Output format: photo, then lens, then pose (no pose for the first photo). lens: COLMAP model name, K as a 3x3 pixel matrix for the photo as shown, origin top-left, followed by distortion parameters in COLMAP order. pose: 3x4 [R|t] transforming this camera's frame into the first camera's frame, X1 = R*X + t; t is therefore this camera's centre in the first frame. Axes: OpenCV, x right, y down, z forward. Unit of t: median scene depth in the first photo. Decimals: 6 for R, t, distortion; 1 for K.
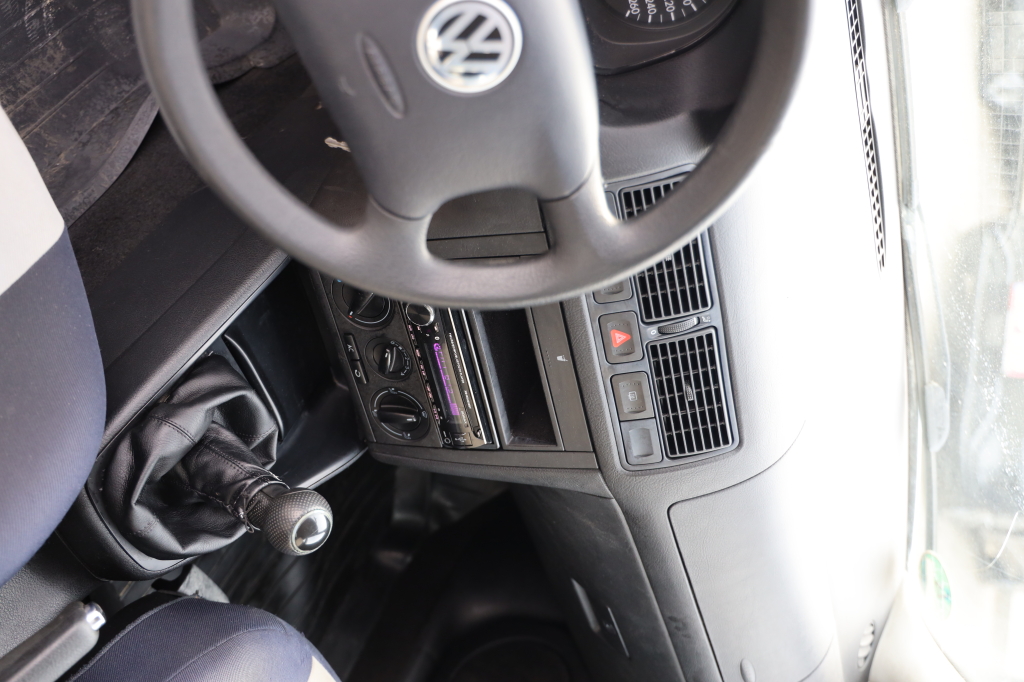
lens RADIAL K [[1219.2, 0, 512.0], [0, 1219.2, 341.0], [0, 0, 1]] dist [0.105412, 0.013402]
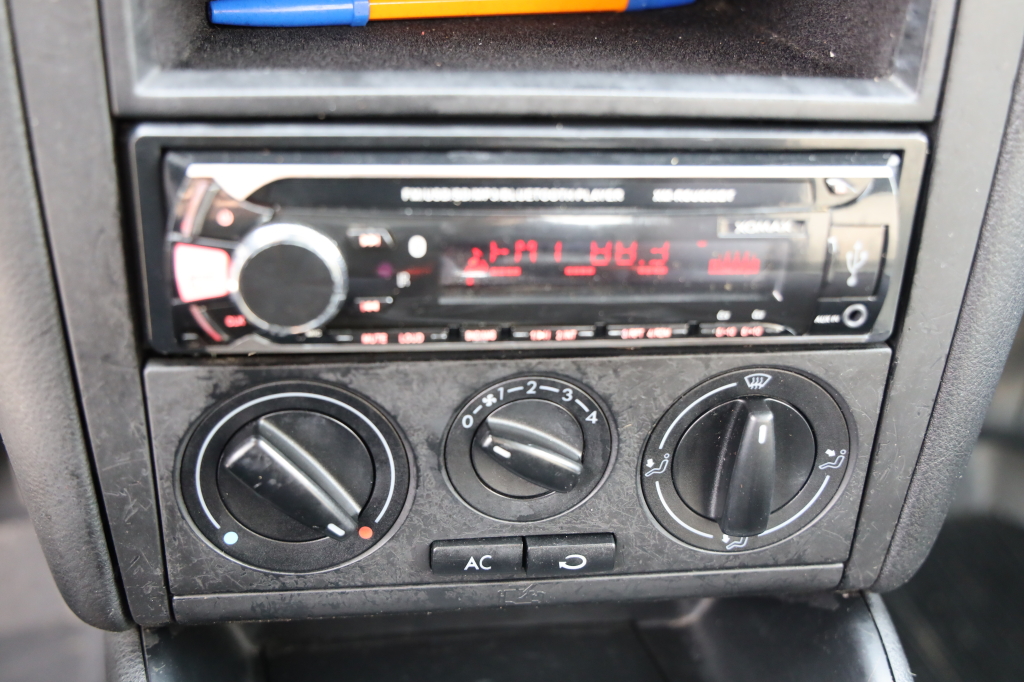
lens RADIAL K [[1219.2, 0, 512.0], [0, 1219.2, 341.0], [0, 0, 1]] dist [0.105412, 0.013402]
pose [[0.200784, -0.978682, -0.043212, -0.066135], [0.913020, 0.202936, -0.353851, 0.117605], [0.355077, 0.031594, 0.934303, 0.754557]]
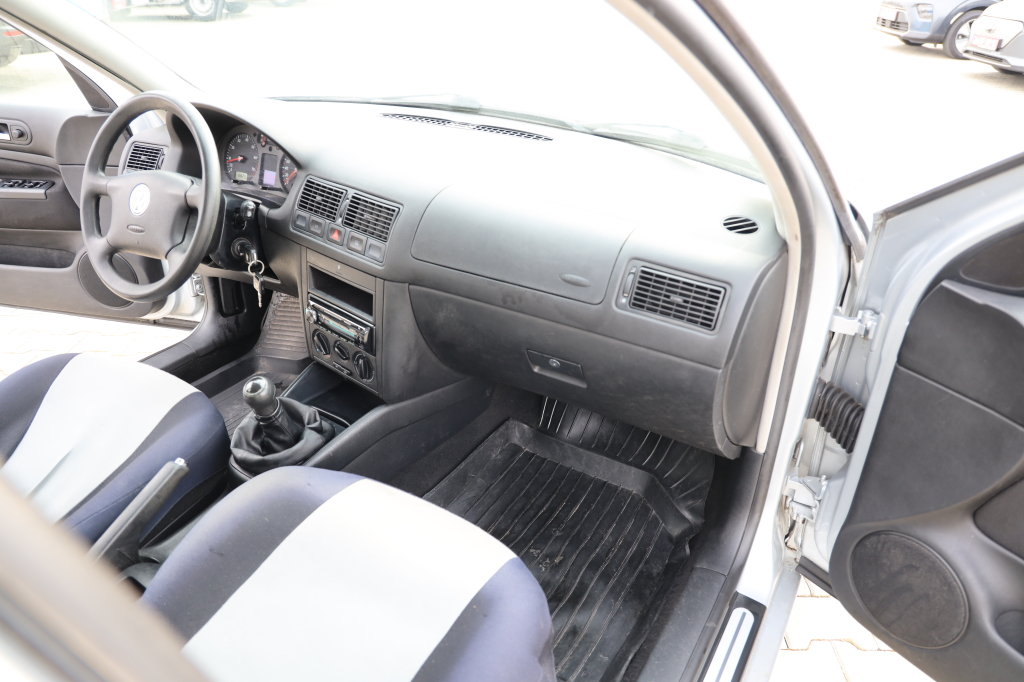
lens RADIAL K [[704.8, 0, 508.8], [0, 704.8, 335.7], [0, 0, 1]] dist [-0.092404, 0.079043]
pose [[0.453957, -0.851098, -0.263733, 0.383282], [0.308552, 0.427831, -0.849562, 1.157398], [0.835894, 0.304290, 0.456825, 0.724676]]
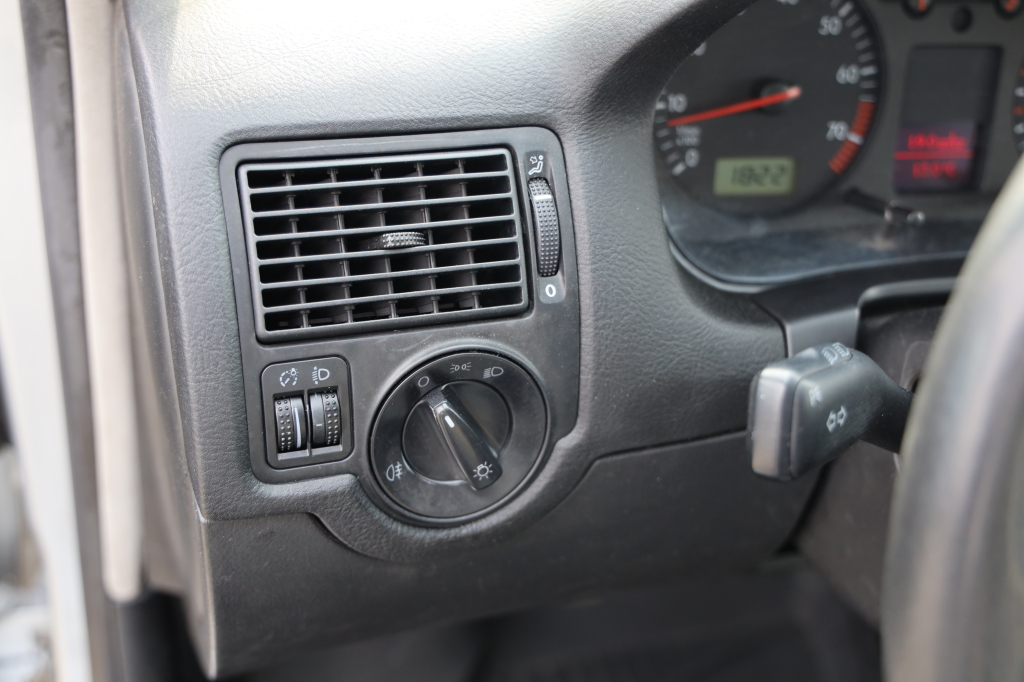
lens RADIAL K [[1194.8, 0, 512.0], [0, 1194.8, 341.0], [0, 0, 1]] dist [0.018901, 0.009548]
pose [[0.281228, -0.949143, -0.141553, -0.000553], [0.893624, 0.312782, -0.321876, -0.318999], [0.349782, -0.035975, 0.936140, 0.281664]]
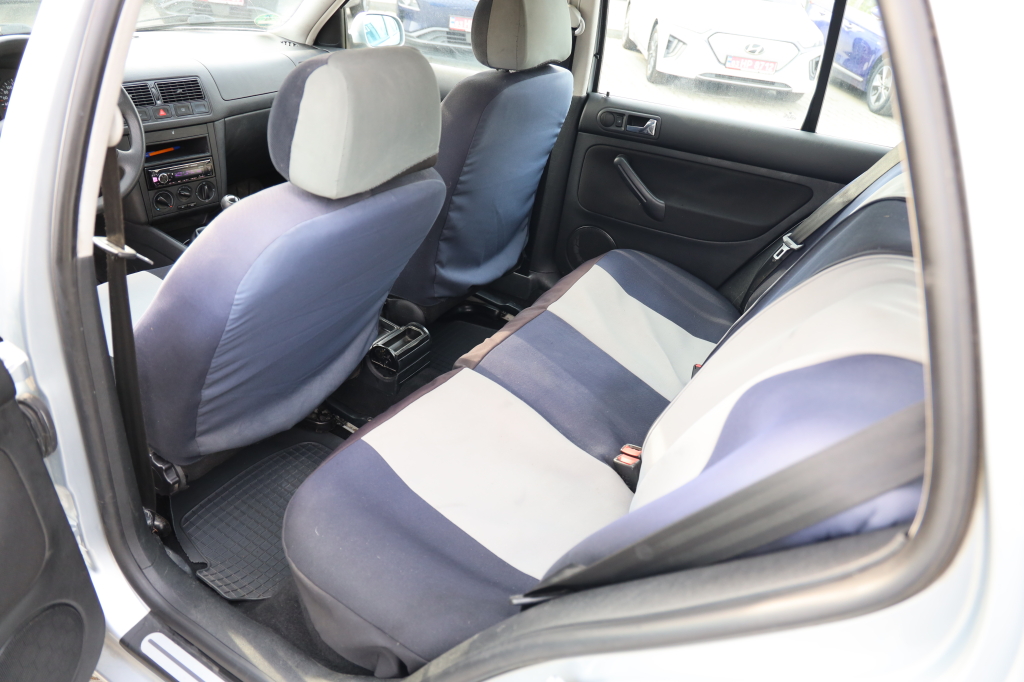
lens RADIAL K [[704.8, 0, 508.8], [0, 704.8, 335.7], [0, 0, 1]] dist [-0.092404, 0.079043]
pose [[-0.109312, -0.990809, -0.079674, -0.425492], [0.948127, -0.128002, 0.290981, 0.247536], [-0.298505, -0.043734, 0.953406, -0.960963]]
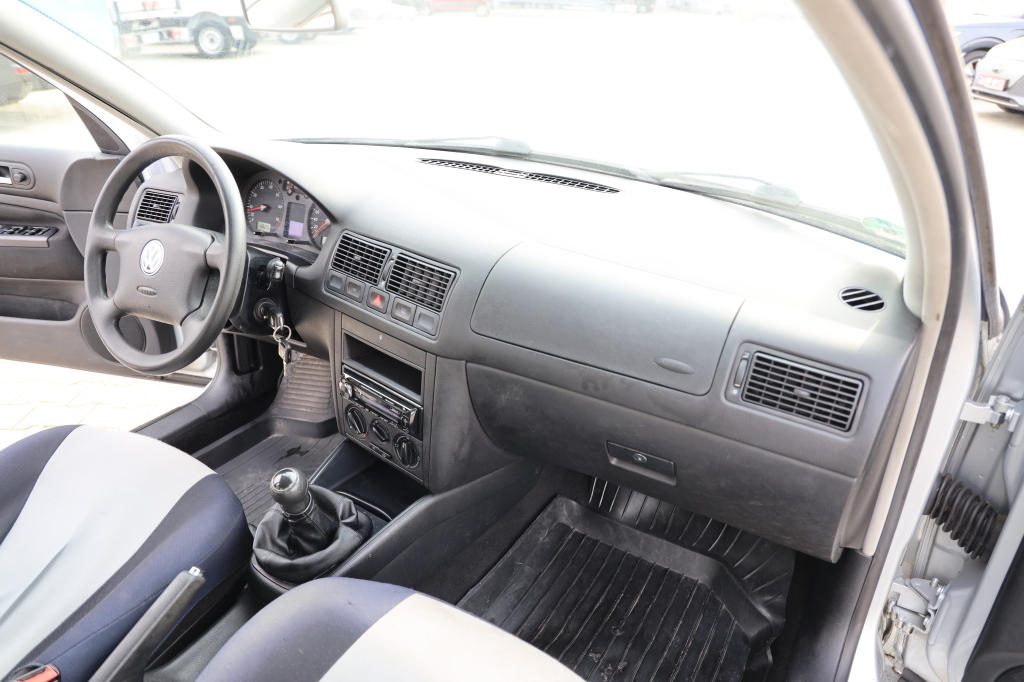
lens RADIAL K [[702.2, 0, 507.7], [0, 702.2, 339.4], [0, 0, 1]] dist [-0.084415, 0.061394]
pose [[0.458114, -0.858567, -0.230206, 0.358632], [0.304760, 0.394991, -0.866662, 0.961393], [0.835017, 0.326873, 0.442608, 0.692376]]
